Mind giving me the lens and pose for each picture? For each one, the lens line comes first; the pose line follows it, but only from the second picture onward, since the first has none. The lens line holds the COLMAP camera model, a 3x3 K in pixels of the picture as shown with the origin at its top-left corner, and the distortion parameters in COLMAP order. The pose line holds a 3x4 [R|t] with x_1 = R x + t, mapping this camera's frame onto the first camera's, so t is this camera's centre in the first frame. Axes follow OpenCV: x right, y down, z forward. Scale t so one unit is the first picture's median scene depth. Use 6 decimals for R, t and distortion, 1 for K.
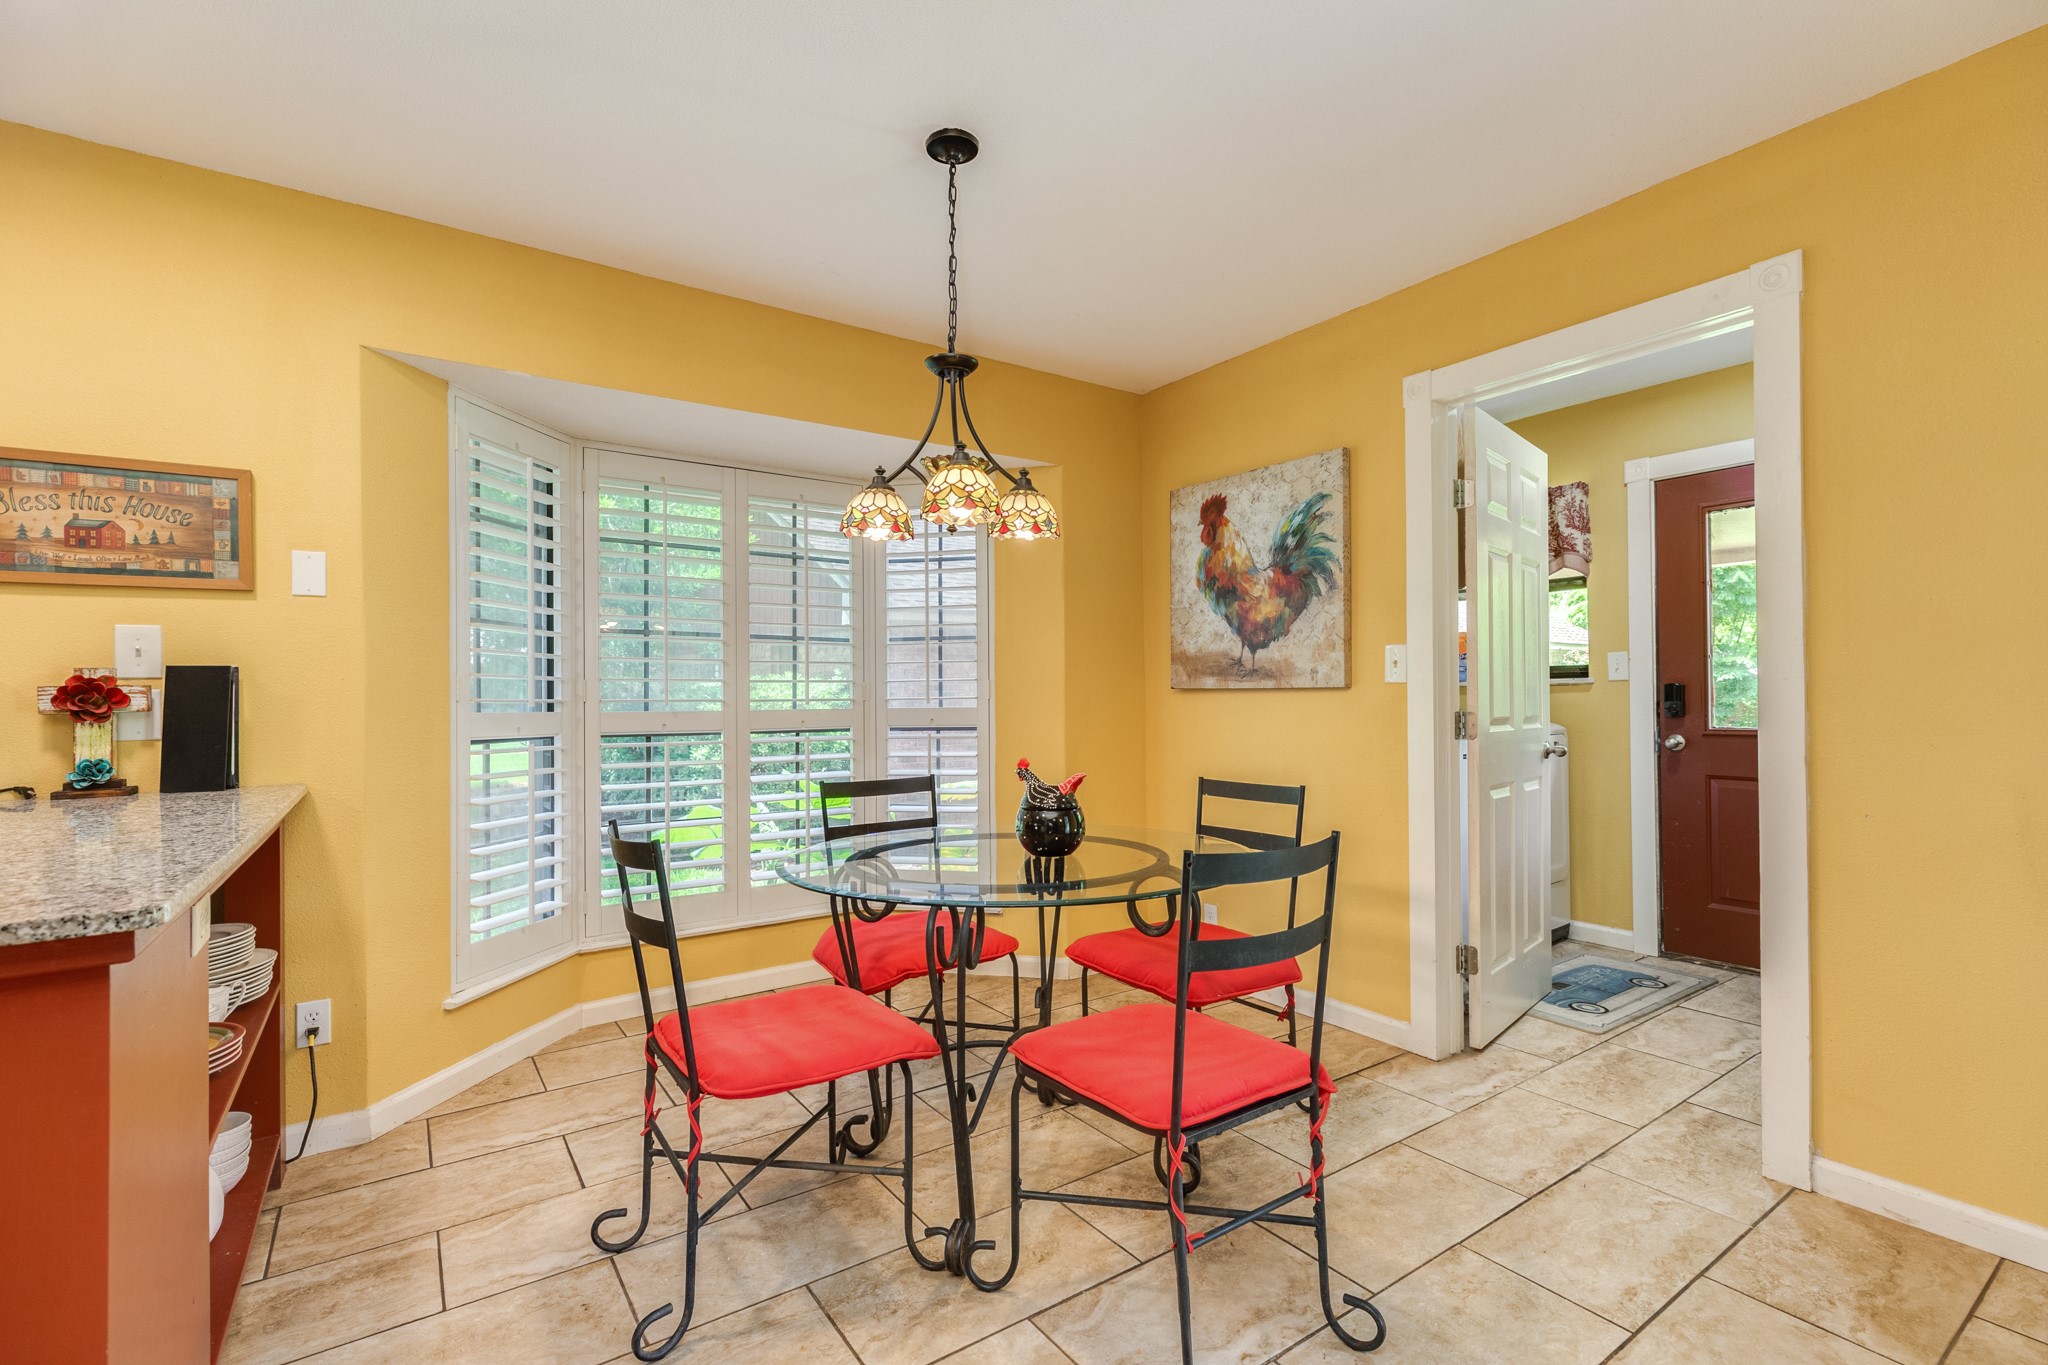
lens RADIAL K [[910.4, 0, 1023.6], [0, 910.4, 686.5], [0, 0, 1]] dist [0.001444, -0.000013]
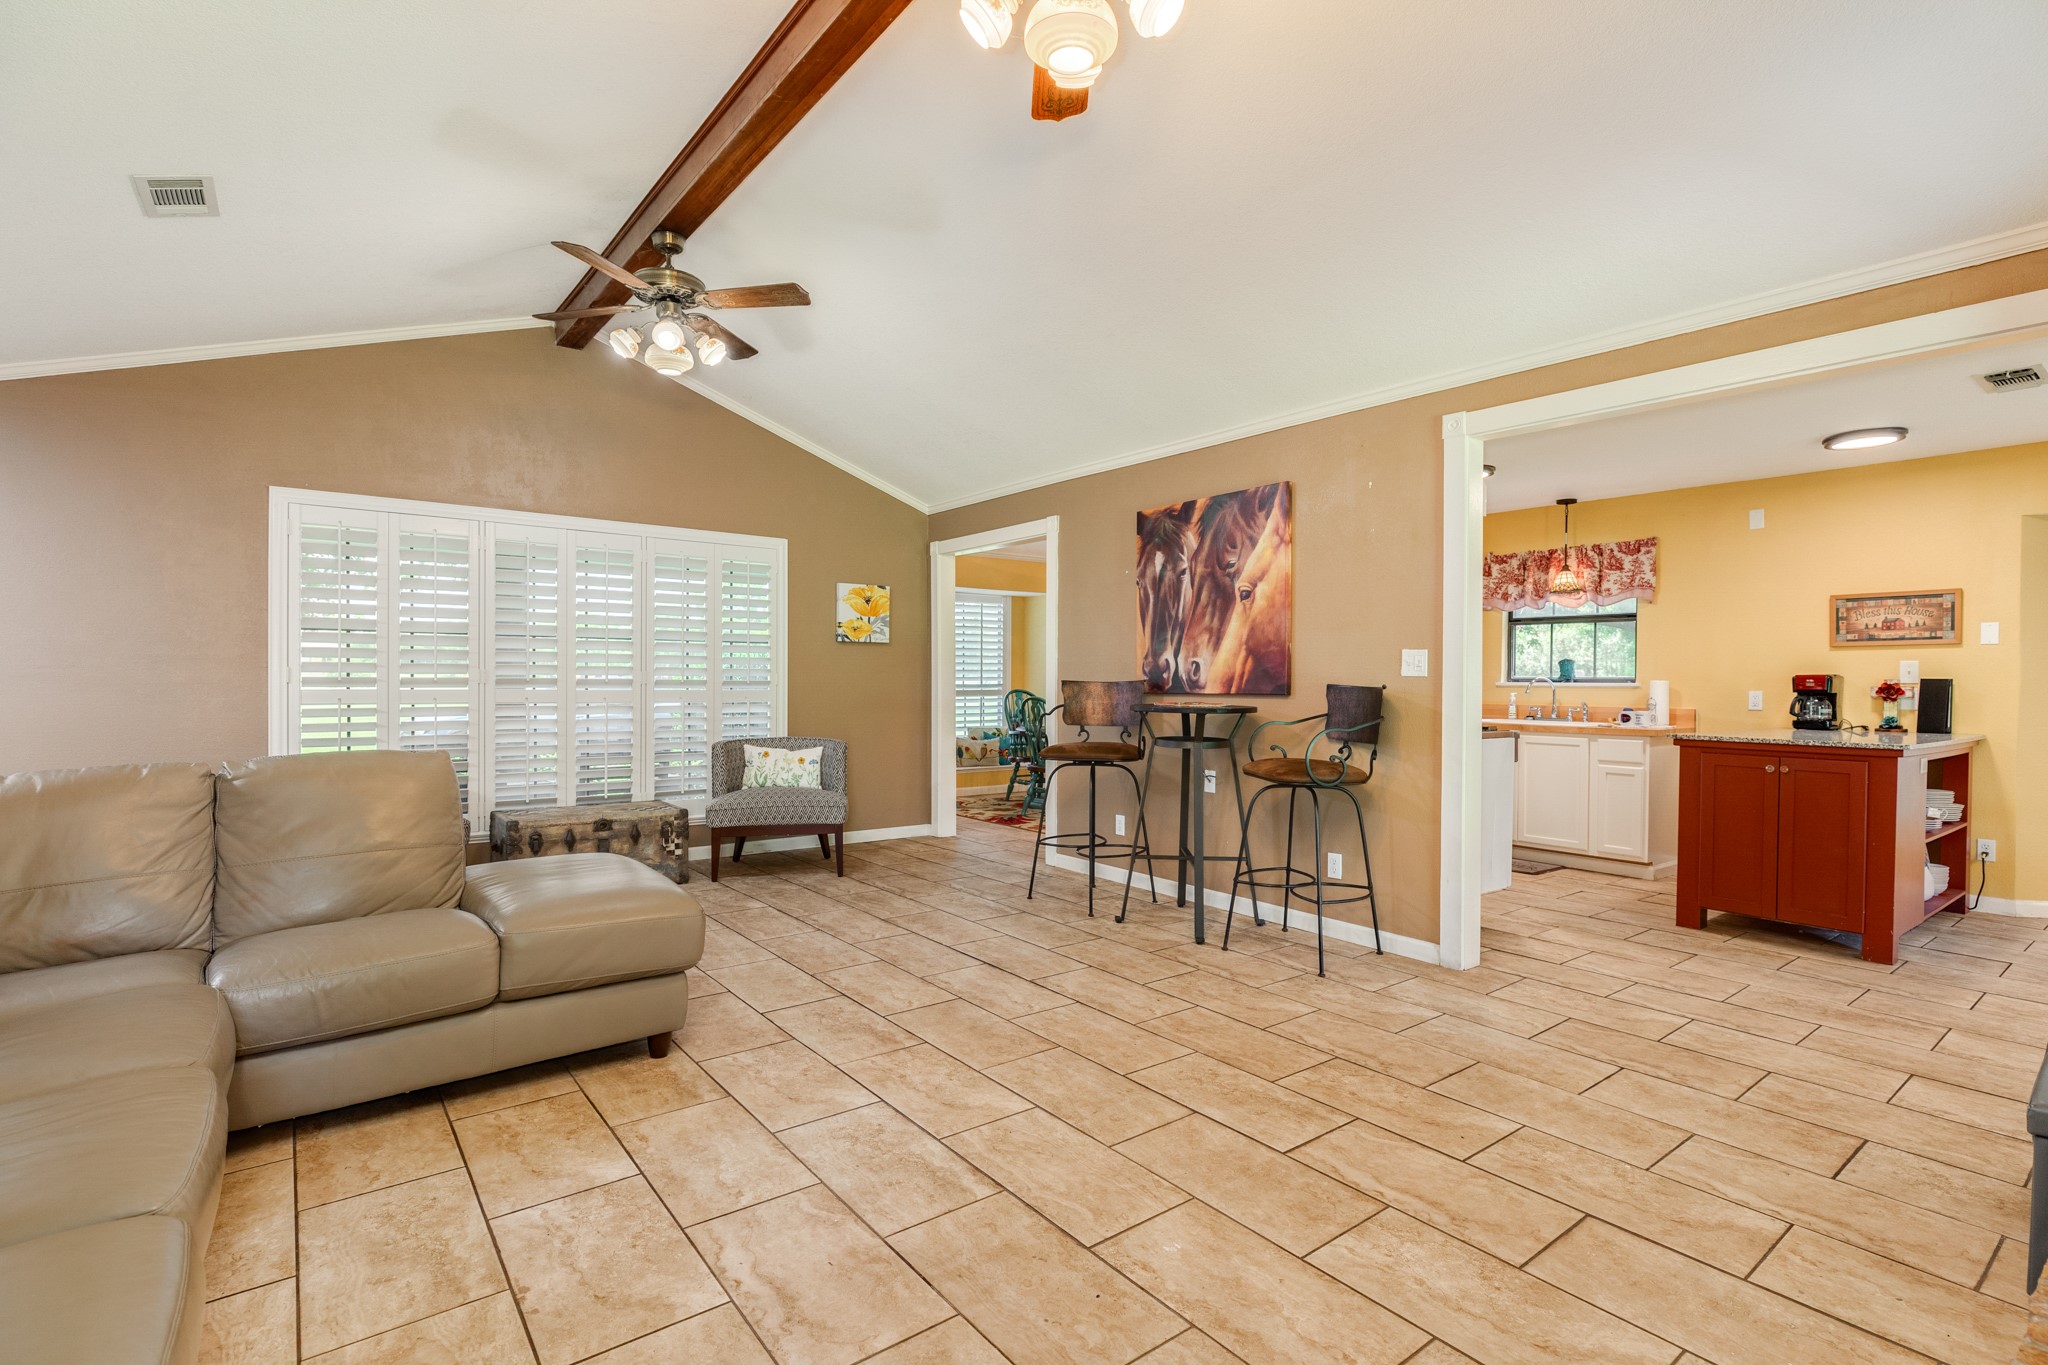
lens RADIAL K [[964.6, 0, 1022.7], [0, 964.6, 688.0], [0, 0, 1]] dist [-0.007230, 0.001490]
pose [[0.040706, 0.014759, -0.999062, 1.427556], [-0.009689, 0.999850, 0.014376, -0.012021], [0.999124, 0.009095, 0.040843, -1.403409]]
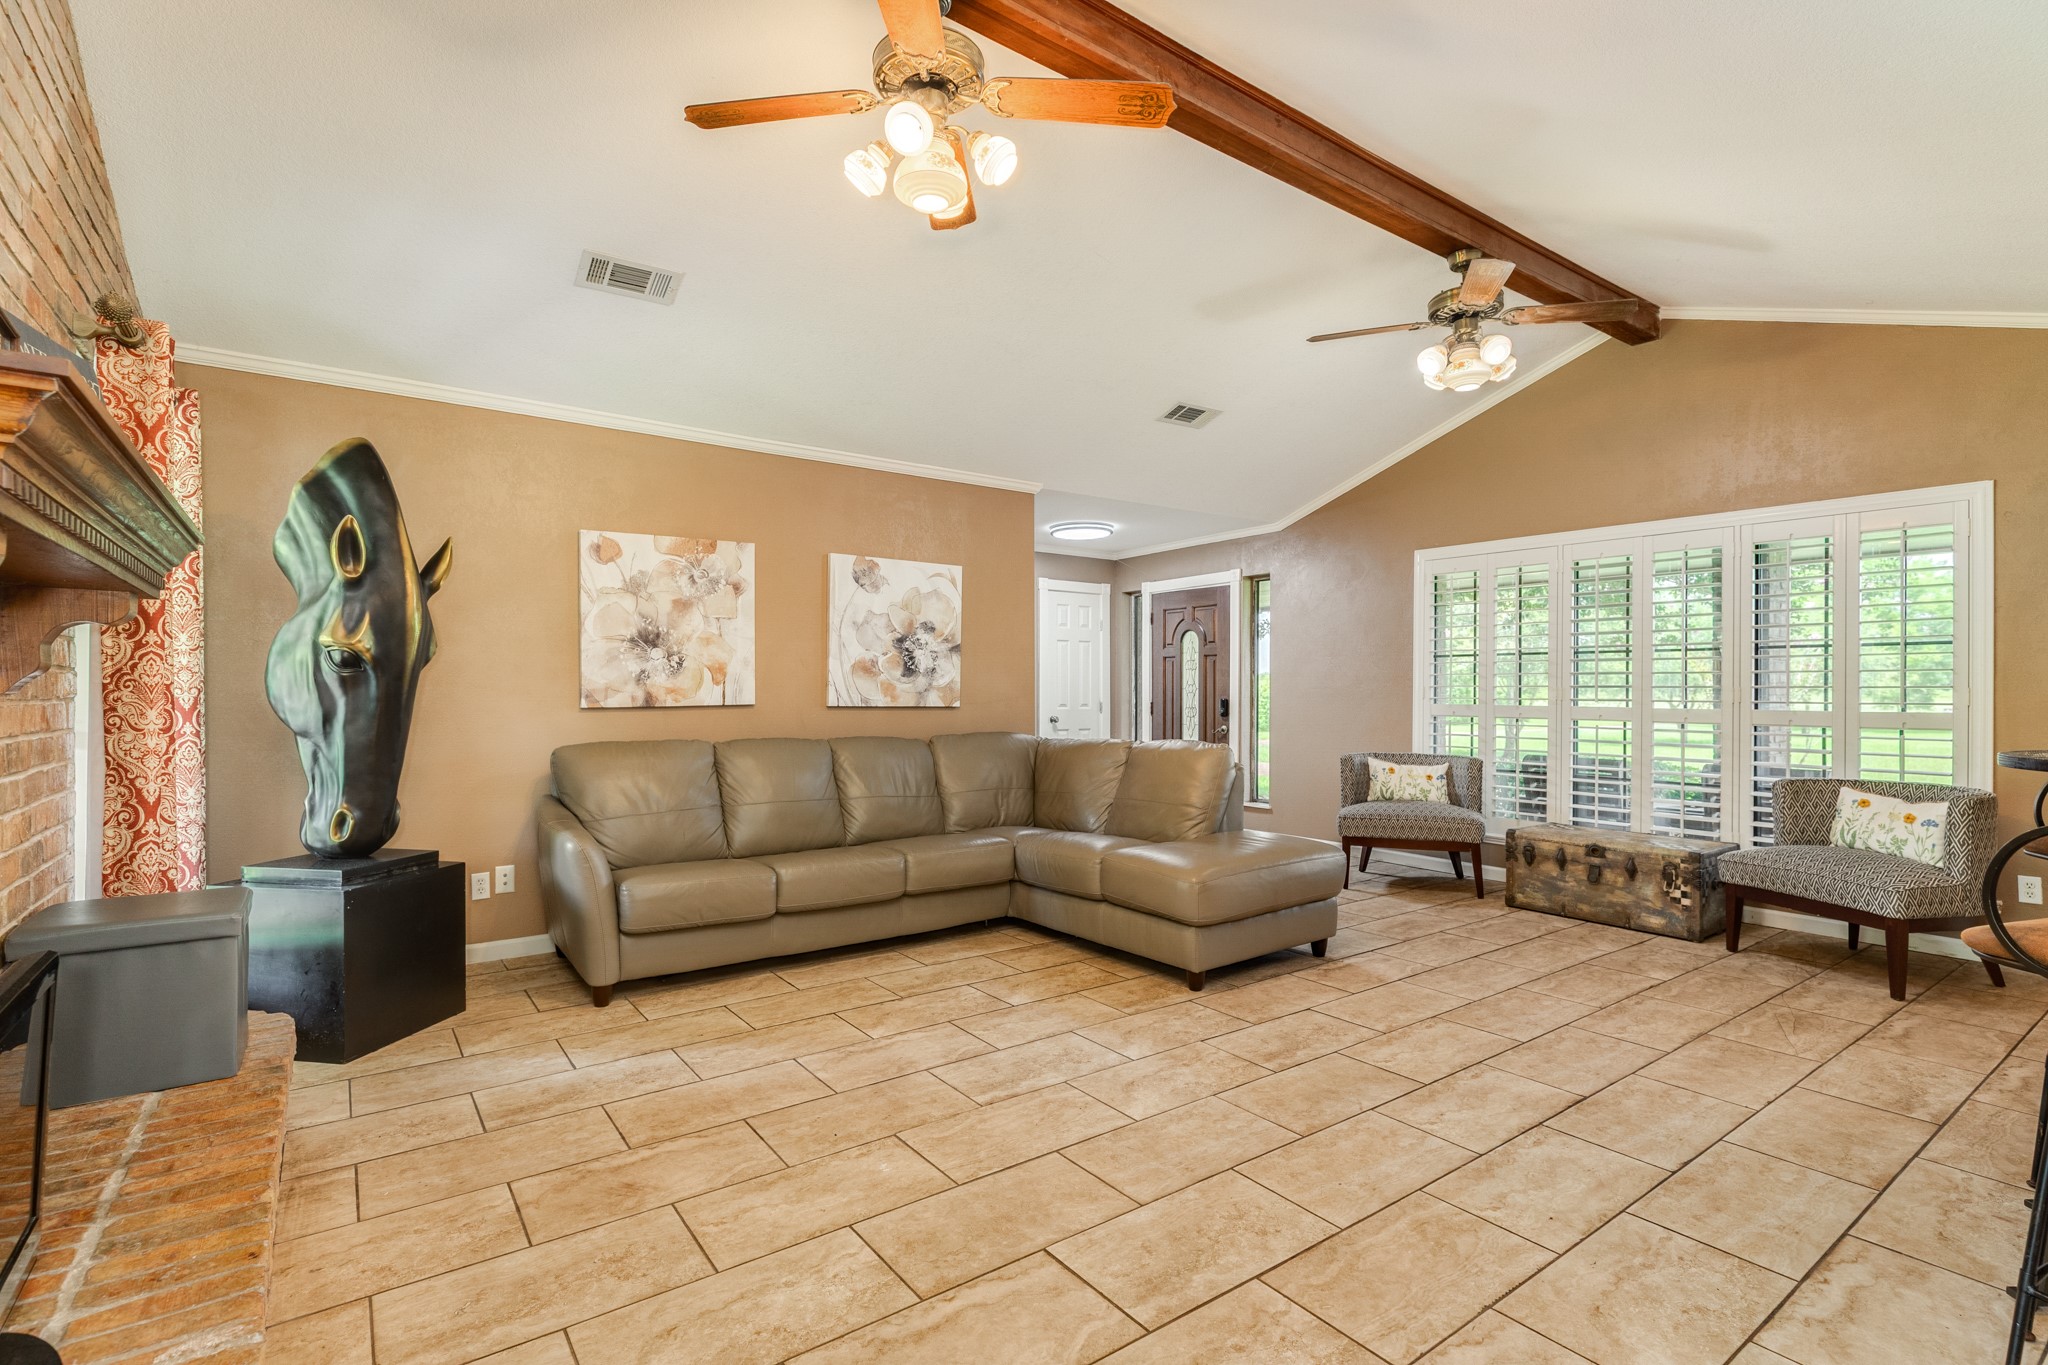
lens RADIAL K [[964.6, 0, 1020.1], [0, 964.6, 682.1], [0, 0, 1]] dist [-0.007230, 0.001490]
pose [[-0.999974, 0.000669, -0.007143, -0.608569], [0.000708, 0.999985, -0.005454, -0.007996], [0.007139, -0.005459, -0.999960, 1.079700]]
